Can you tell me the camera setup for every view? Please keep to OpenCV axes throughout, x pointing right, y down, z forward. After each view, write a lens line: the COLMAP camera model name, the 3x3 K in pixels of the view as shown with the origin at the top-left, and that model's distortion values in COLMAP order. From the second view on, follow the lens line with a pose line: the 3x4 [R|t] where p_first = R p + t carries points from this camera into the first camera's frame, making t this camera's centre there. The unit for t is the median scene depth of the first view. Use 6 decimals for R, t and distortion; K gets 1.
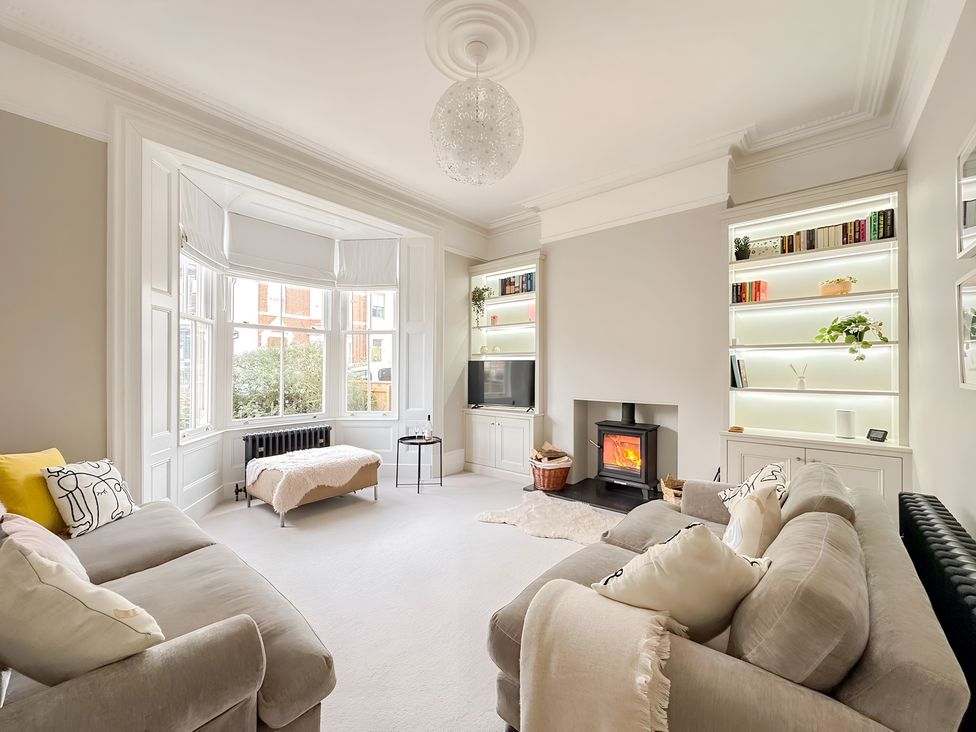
lens RADIAL K [[389.6, 0, 487.8], [0, 389.6, 366.0], [0, 0, 1]] dist [0.001792, 0.000327]
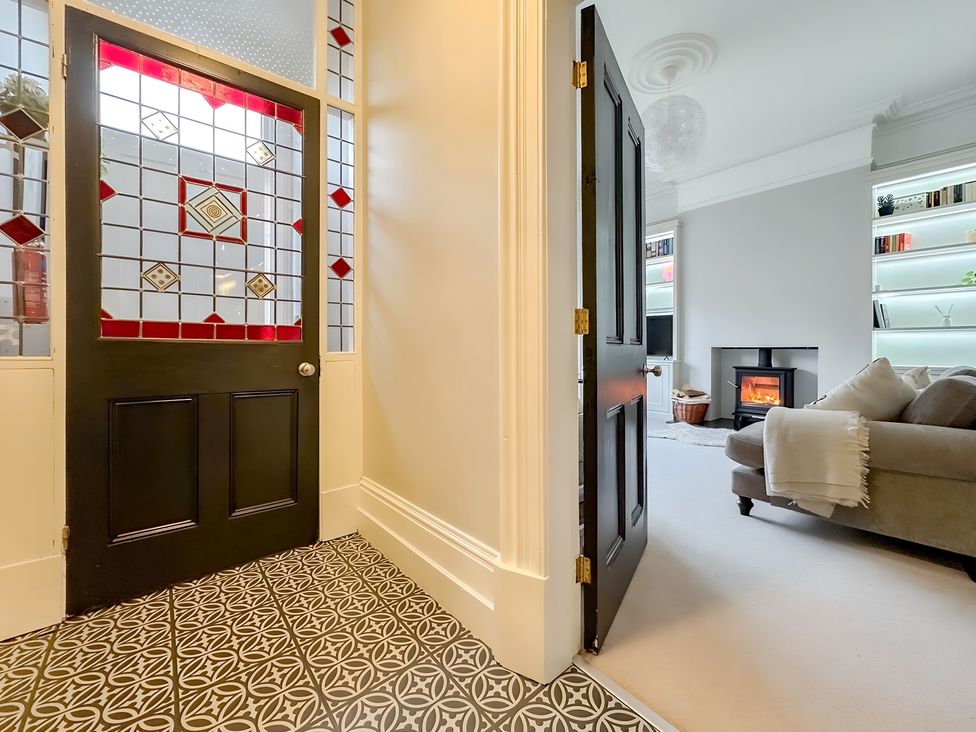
lens RADIAL K [[389.6, 0, 499.6], [0, 389.6, 347.7], [0, 0, 1]] dist [0.001792, 0.000327]
pose [[0.985301, -0.001104, -0.170823, -0.255972], [0.003440, 0.999905, 0.013379, 0.091457], [0.170792, -0.013770, 0.985211, -0.310479]]
